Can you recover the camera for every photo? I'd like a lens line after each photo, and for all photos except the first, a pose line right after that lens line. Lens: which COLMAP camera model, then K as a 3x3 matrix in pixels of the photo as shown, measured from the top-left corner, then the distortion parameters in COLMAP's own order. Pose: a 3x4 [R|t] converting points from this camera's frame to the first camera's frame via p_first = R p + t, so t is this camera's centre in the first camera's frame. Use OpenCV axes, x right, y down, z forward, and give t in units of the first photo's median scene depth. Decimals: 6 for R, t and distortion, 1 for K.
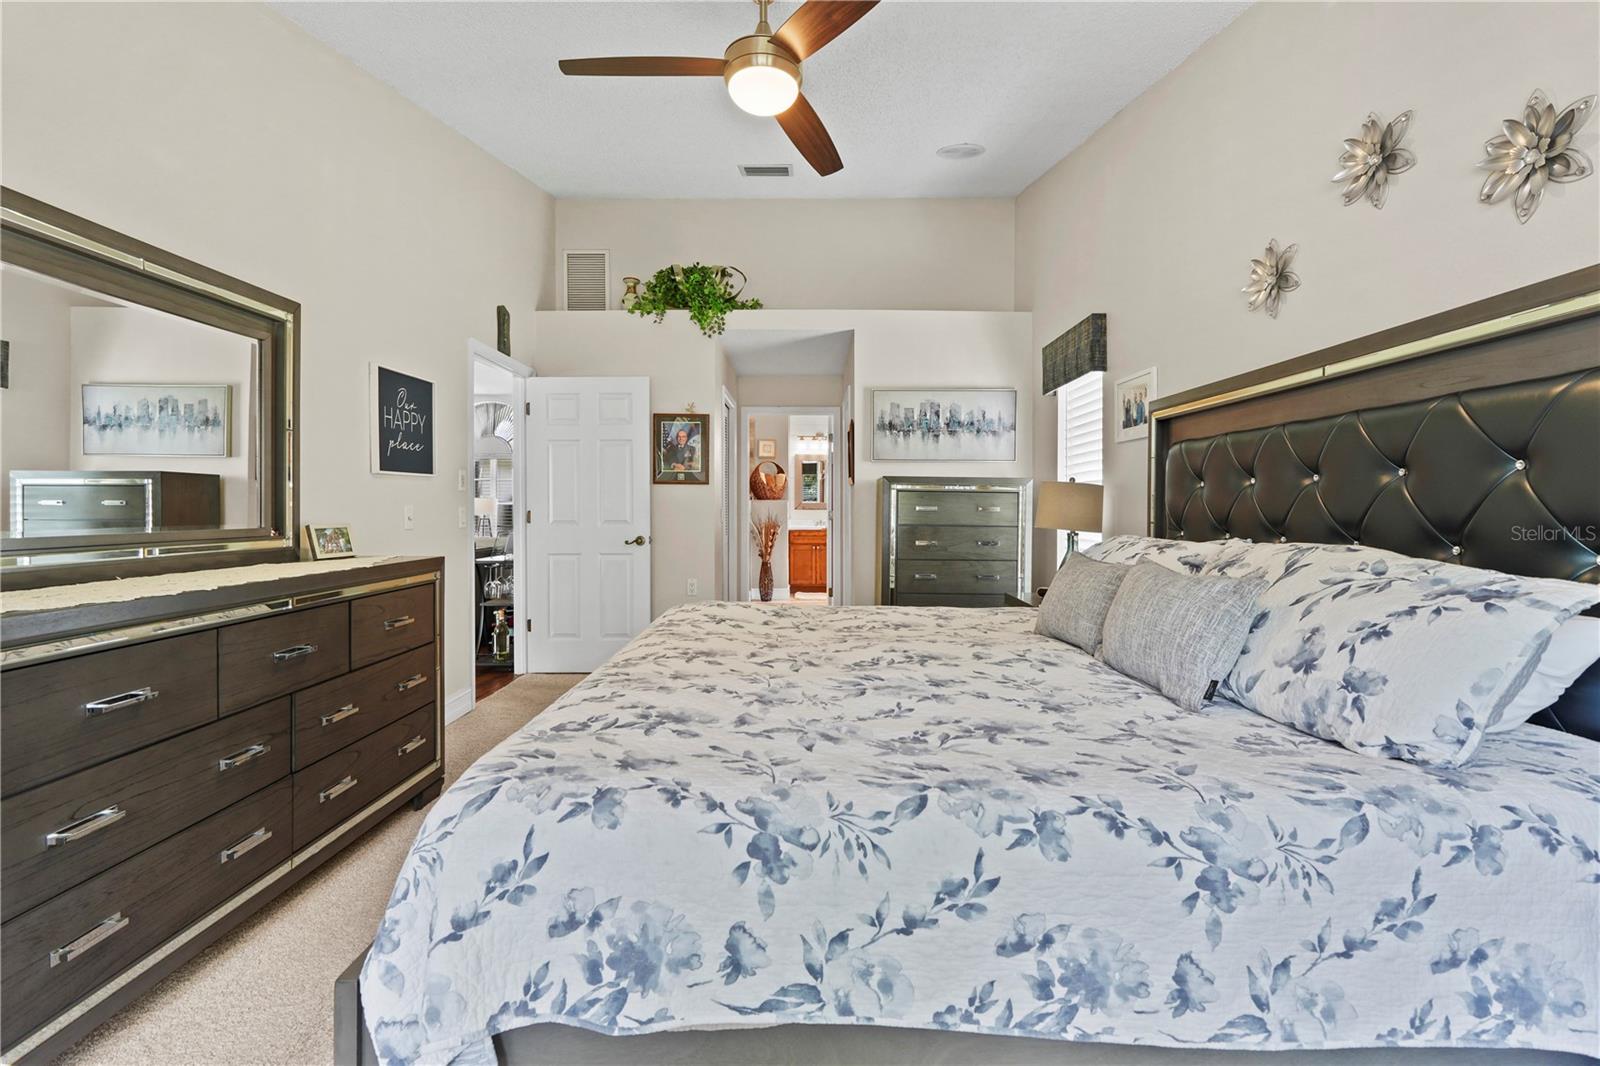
lens RADIAL K [[692.5, 0, 800.4], [0, 692.5, 487.7], [0, 0, 1]] dist [-0.001076, -0.000401]
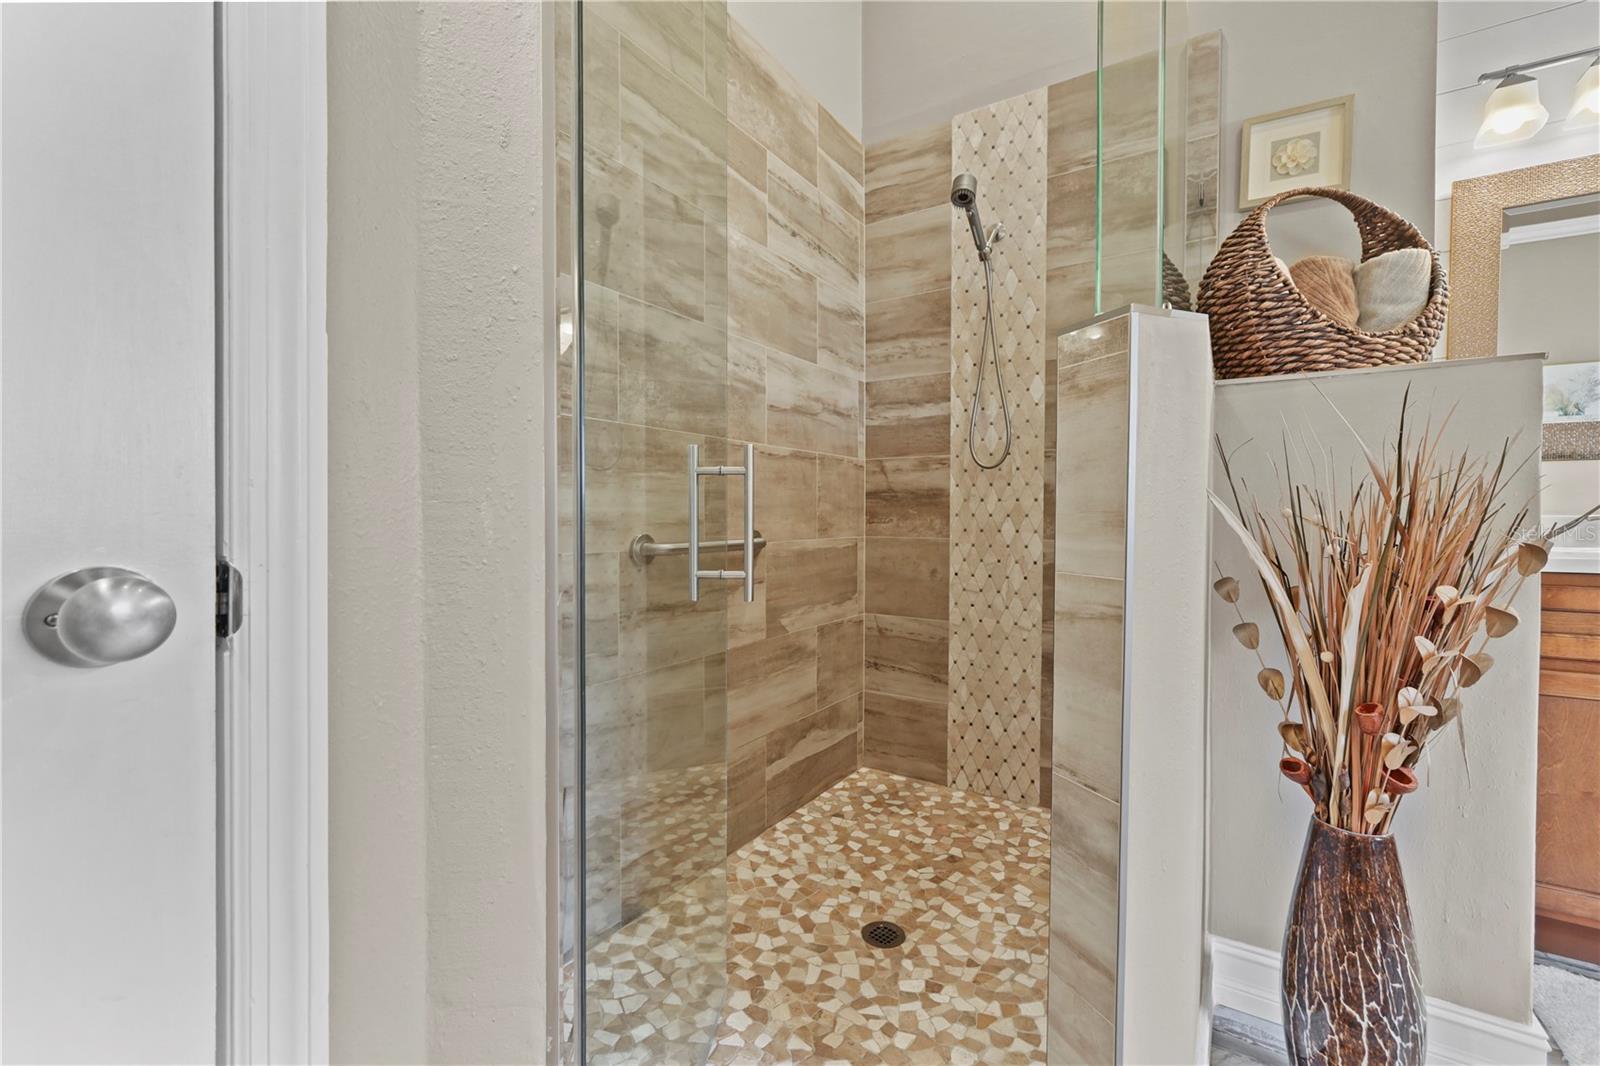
lens RADIAL K [[677.7, 0, 805.4], [0, 677.7, 524.5], [0, 0, 1]] dist [0.000160, -0.000484]
pose [[0.846457, 0.012016, -0.532322, -0.064986], [0.013982, 0.998899, 0.044781, 0.040969], [0.532274, -0.045348, 0.845357, 0.788167]]
